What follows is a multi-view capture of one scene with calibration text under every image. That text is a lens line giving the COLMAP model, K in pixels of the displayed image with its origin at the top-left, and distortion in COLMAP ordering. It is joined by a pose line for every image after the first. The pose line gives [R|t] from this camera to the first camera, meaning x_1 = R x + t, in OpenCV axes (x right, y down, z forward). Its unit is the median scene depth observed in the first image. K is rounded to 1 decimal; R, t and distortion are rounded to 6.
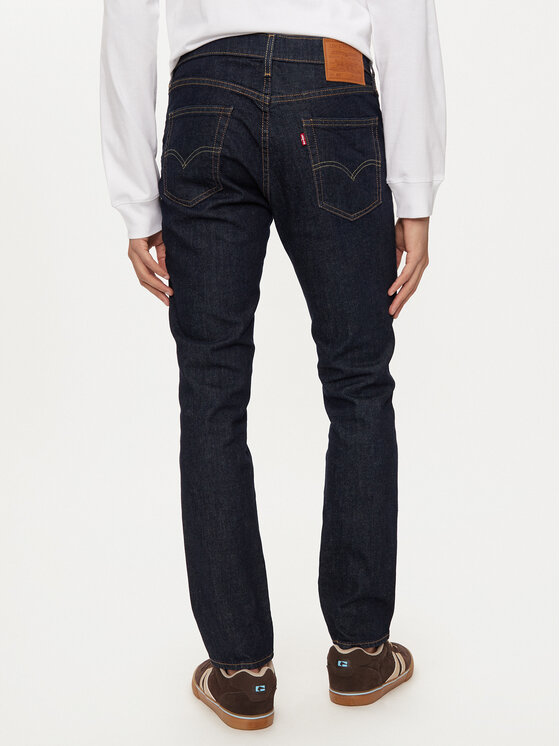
lens RADIAL K [[970.9, 0, 278.3], [0, 970.9, 368.7], [0, 0, 1]] dist [0.013402, 0.000000]
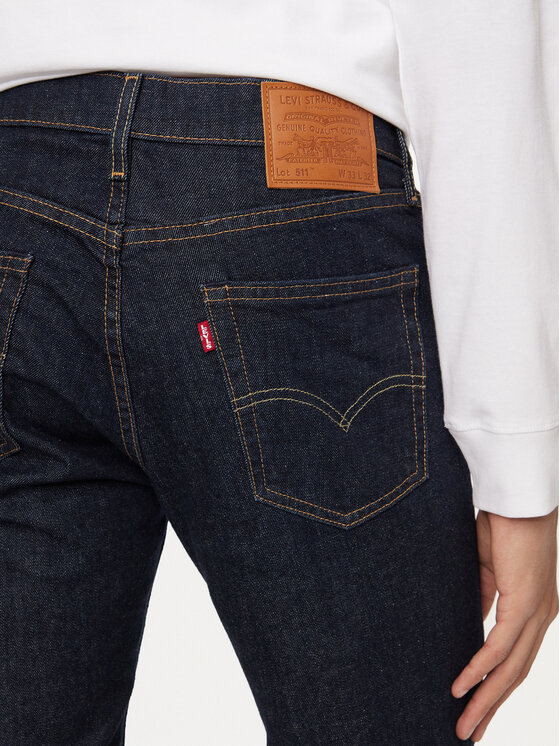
lens RADIAL K [[1362.0, 0, 282.1], [0, 1362.0, 375.4], [0, 0, 1]] dist [0.003603, 0.000000]
pose [[0.989715, 0.012601, -0.142495, 0.130851], [-0.022621, 0.997366, -0.068919, -0.179269], [0.141251, 0.071433, 0.987393, 0.455462]]
